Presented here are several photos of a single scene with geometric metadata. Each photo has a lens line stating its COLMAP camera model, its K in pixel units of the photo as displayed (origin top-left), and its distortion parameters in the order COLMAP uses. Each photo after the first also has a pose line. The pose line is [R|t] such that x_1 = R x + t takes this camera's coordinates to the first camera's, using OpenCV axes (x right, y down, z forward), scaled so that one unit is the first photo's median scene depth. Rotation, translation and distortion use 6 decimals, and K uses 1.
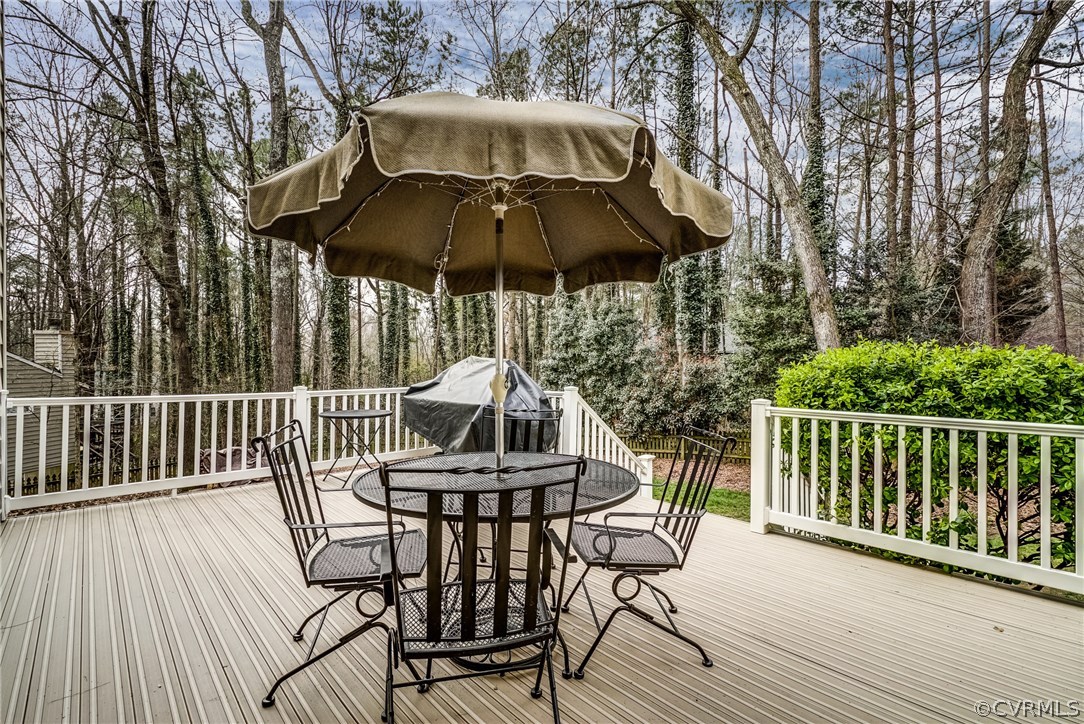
lens RADIAL K [[491.6, 0, 541.7], [0, 491.6, 360.9], [0, 0, 1]] dist [0.000966, 0.000149]
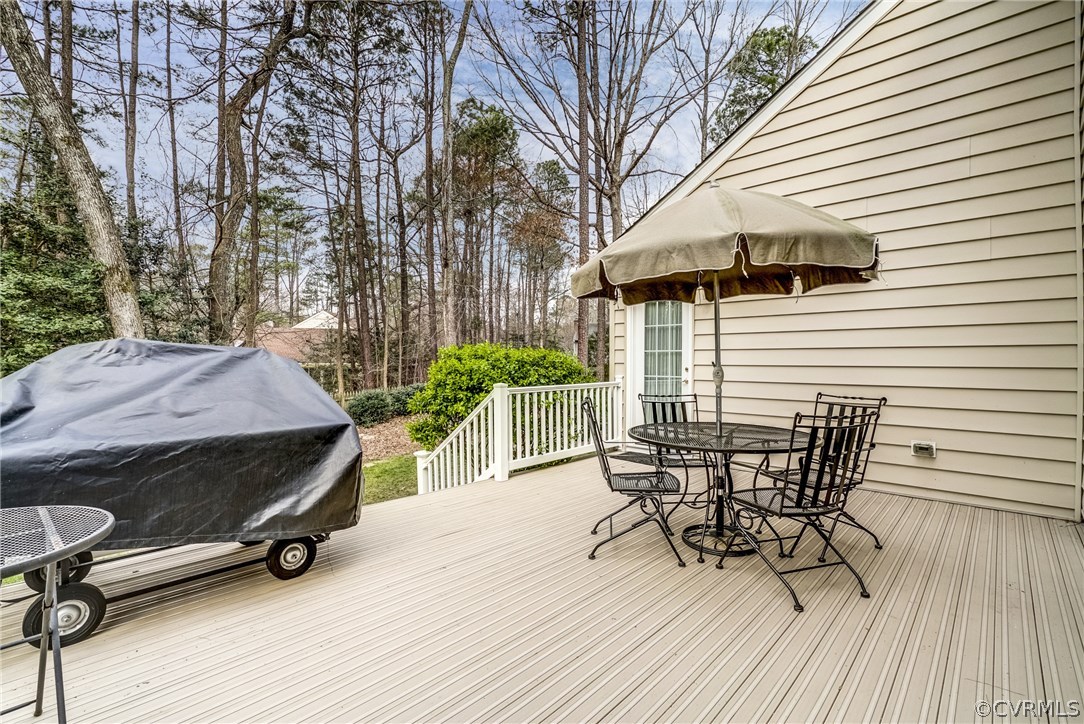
lens RADIAL K [[491.6, 0, 541.5], [0, 491.6, 361.8], [0, 0, 1]] dist [0.000966, 0.000149]
pose [[-0.067966, -0.004504, 0.997678, -0.914474], [-0.010075, 0.999942, 0.003828, 0.025000], [-0.997637, -0.009791, -0.068007, 1.032330]]
